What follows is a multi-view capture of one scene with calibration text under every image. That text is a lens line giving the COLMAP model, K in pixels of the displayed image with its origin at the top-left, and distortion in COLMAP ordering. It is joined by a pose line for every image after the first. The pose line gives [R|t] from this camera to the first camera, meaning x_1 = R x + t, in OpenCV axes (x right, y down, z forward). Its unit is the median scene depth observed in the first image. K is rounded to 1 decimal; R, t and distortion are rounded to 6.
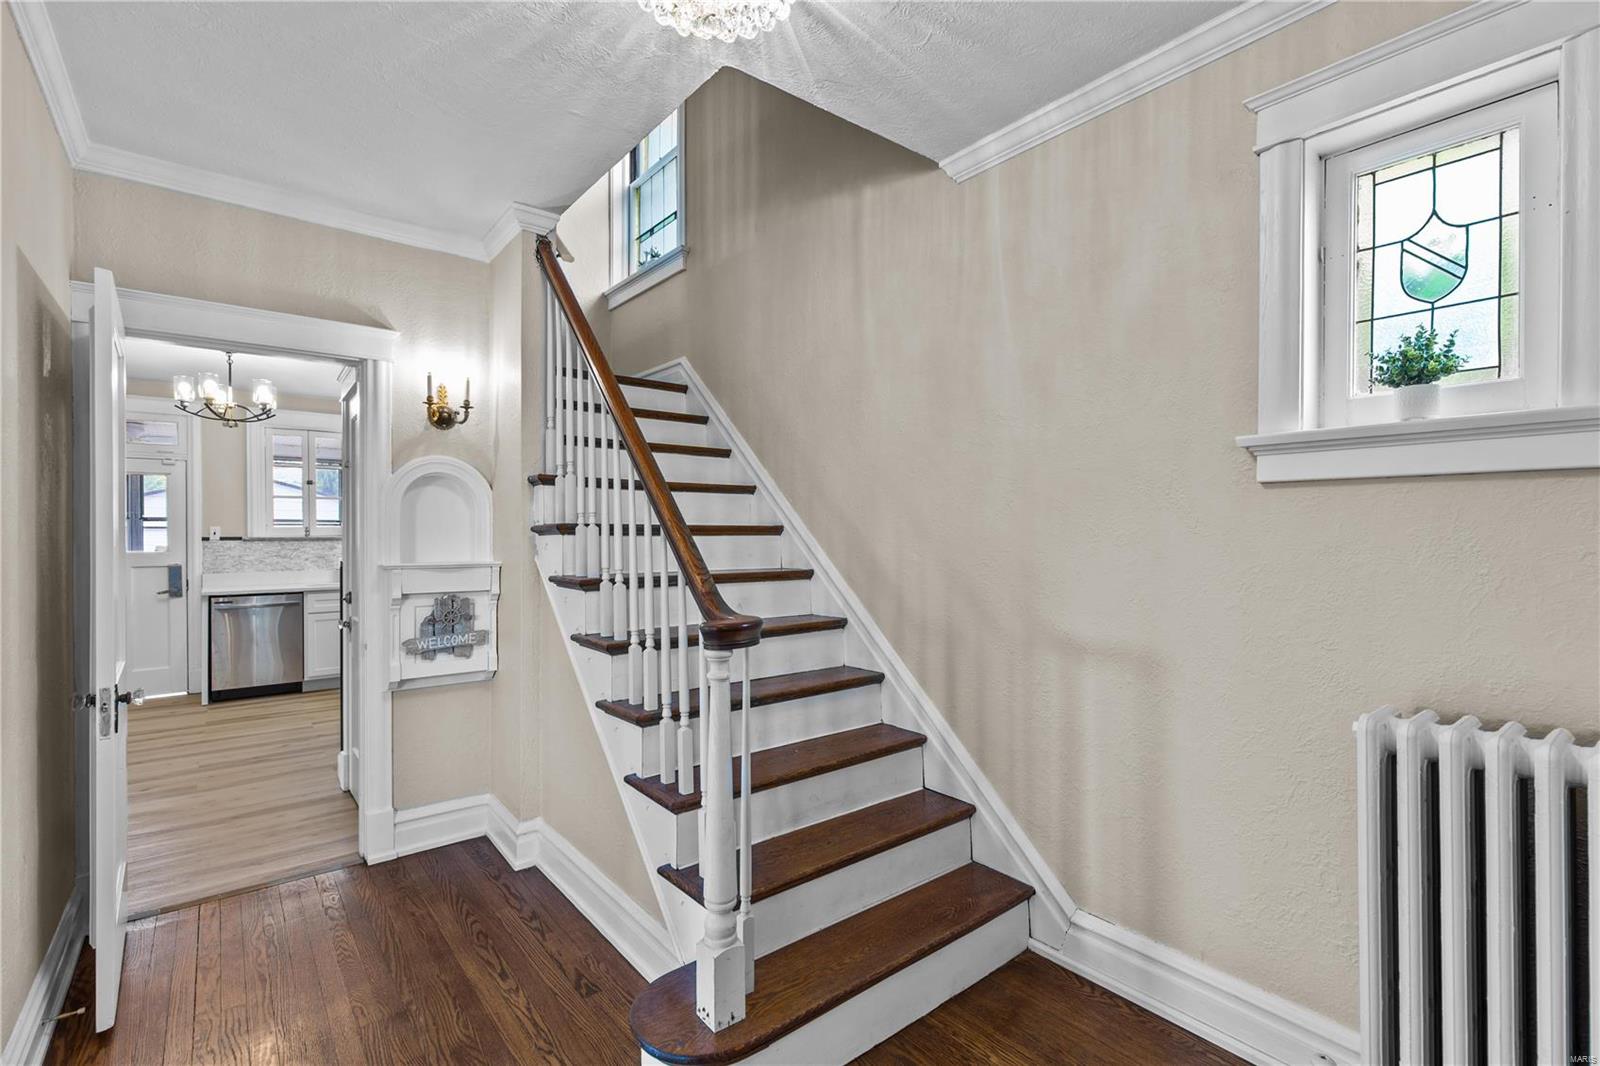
lens RADIAL K [[736.9, 0, 810.5], [0, 736.9, 536.1], [0, 0, 1]] dist [0.004577, -0.001800]
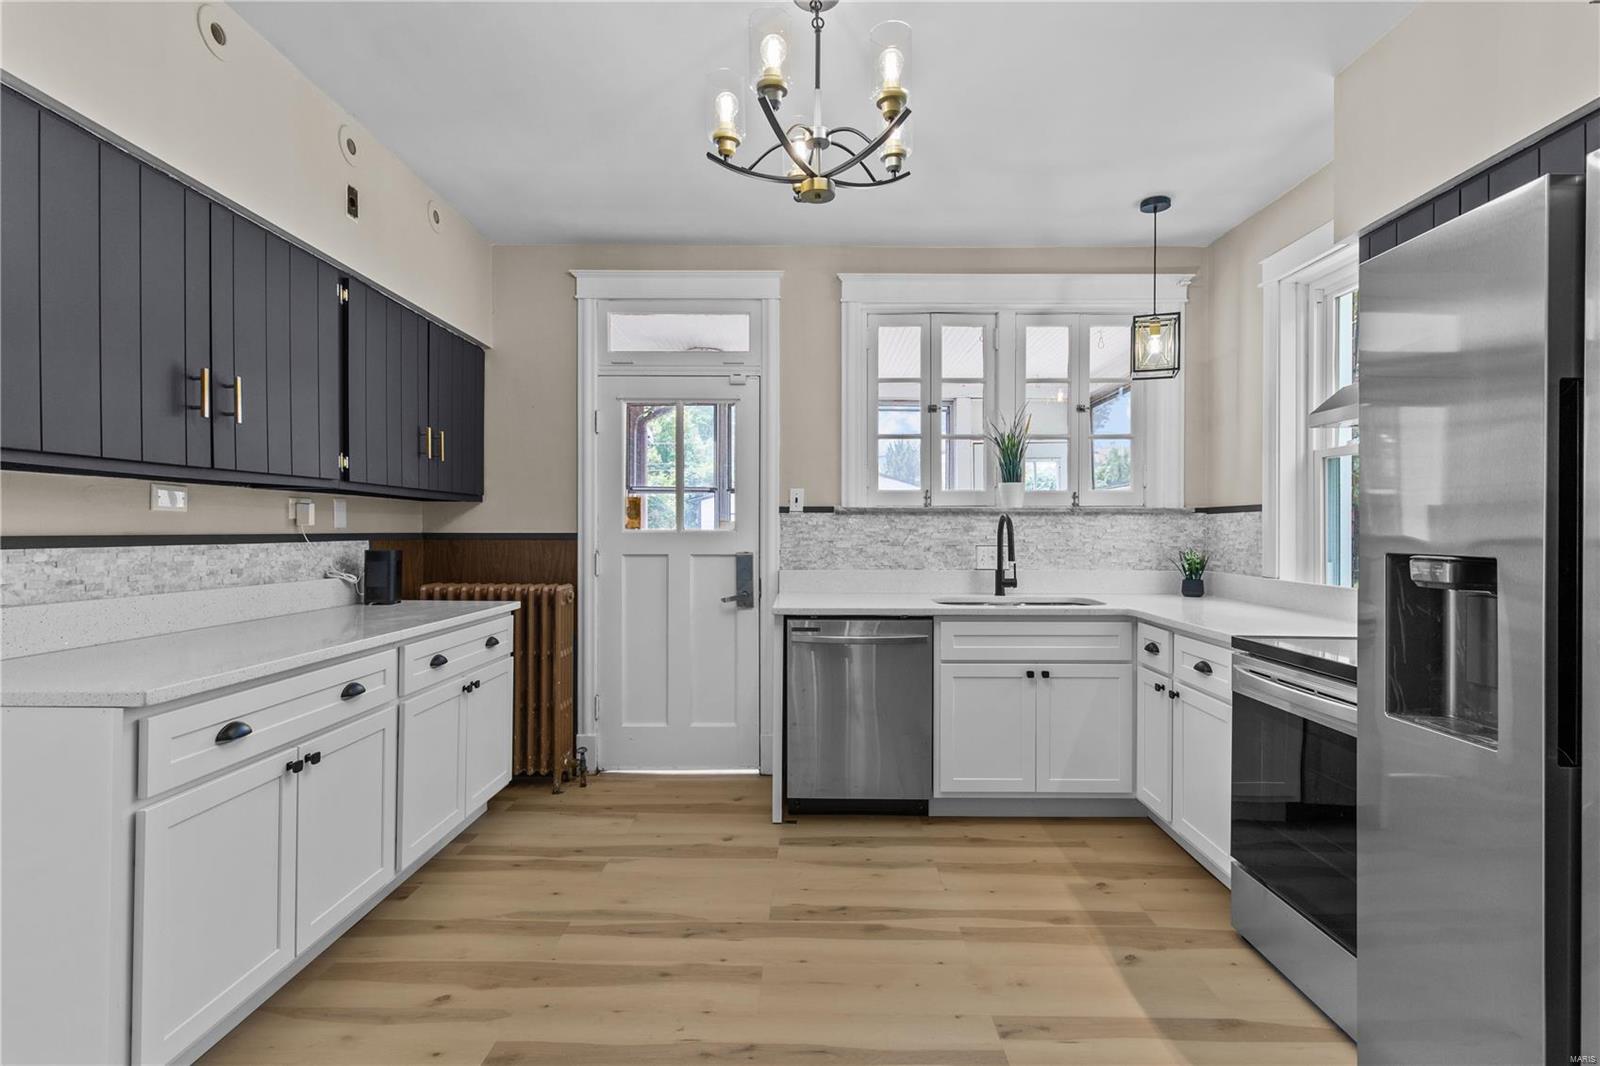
lens RADIAL K [[736.9, 0, 799.4], [0, 736.9, 529.8], [0, 0, 1]] dist [0.004577, -0.001800]
pose [[0.769182, 0.007041, -0.638991, -0.448597], [-0.005458, 0.999975, 0.004449, 0.017132], [0.639007, 0.000065, 0.769201, 0.573396]]
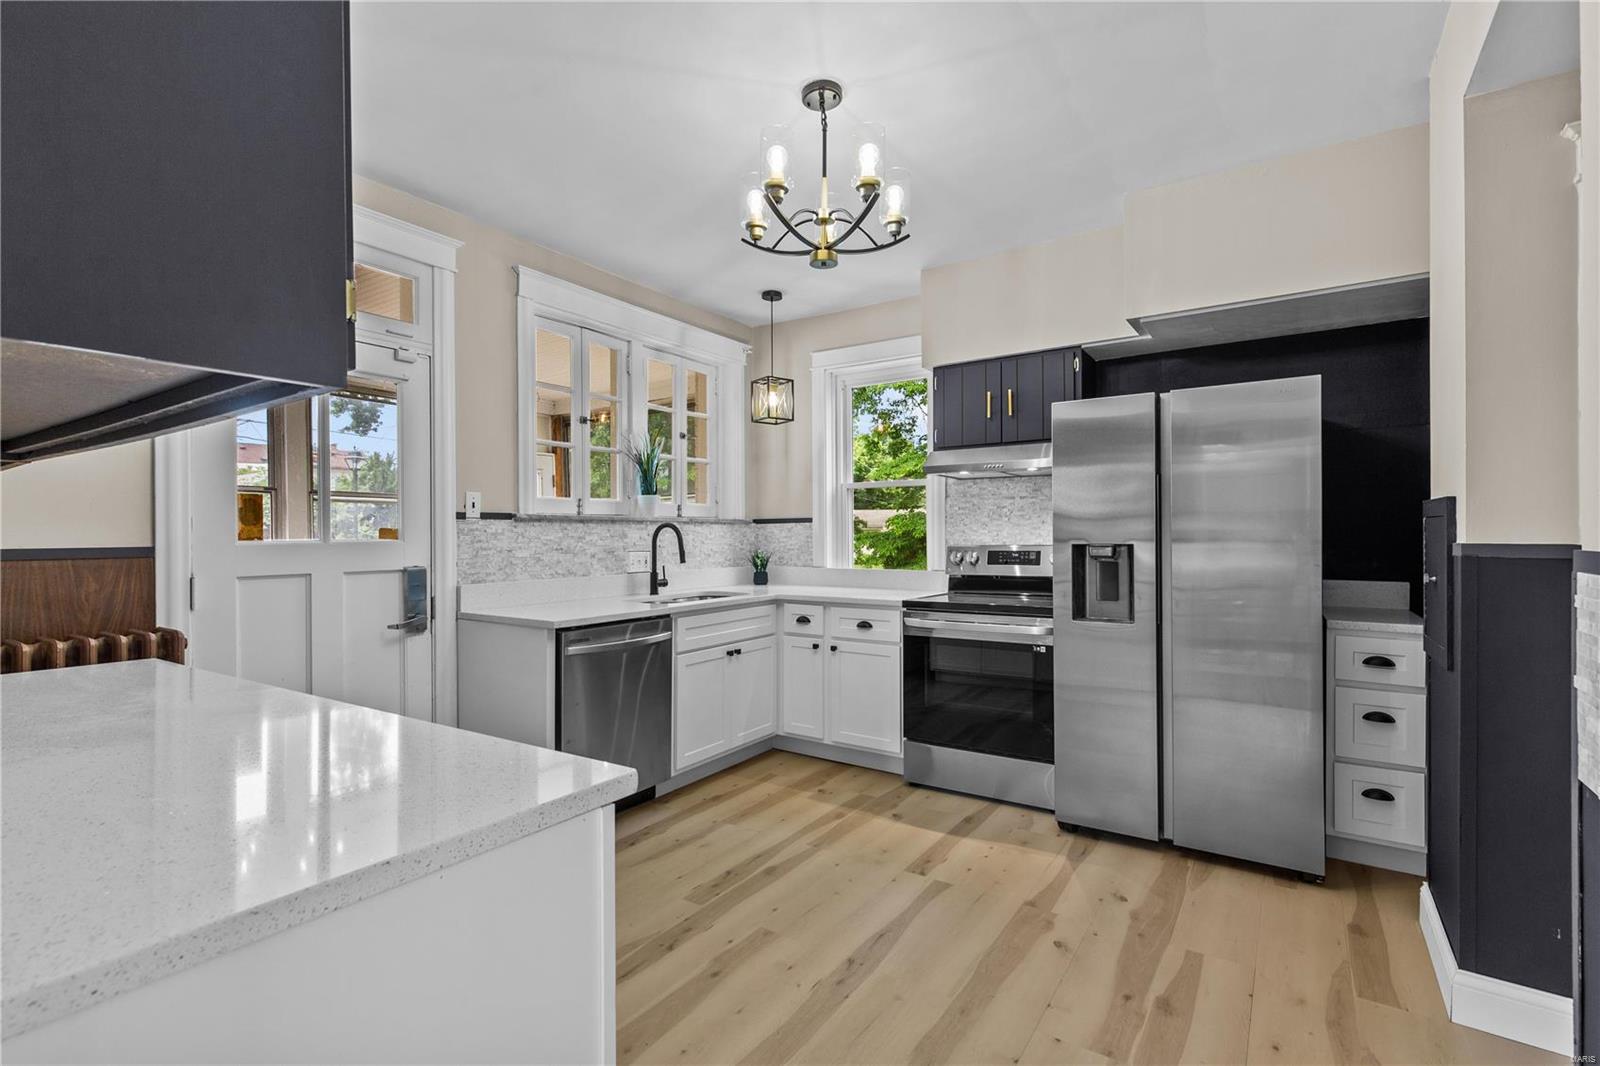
lens RADIAL K [[736.9, 0, 793.1], [0, 736.9, 536.1], [0, 0, 1]] dist [0.004577, -0.001800]
pose [[0.956238, -0.002607, 0.292579, -0.765596], [0.002915, 0.999996, -0.000619, 0.019060], [-0.292576, 0.001444, 0.956241, 0.458680]]
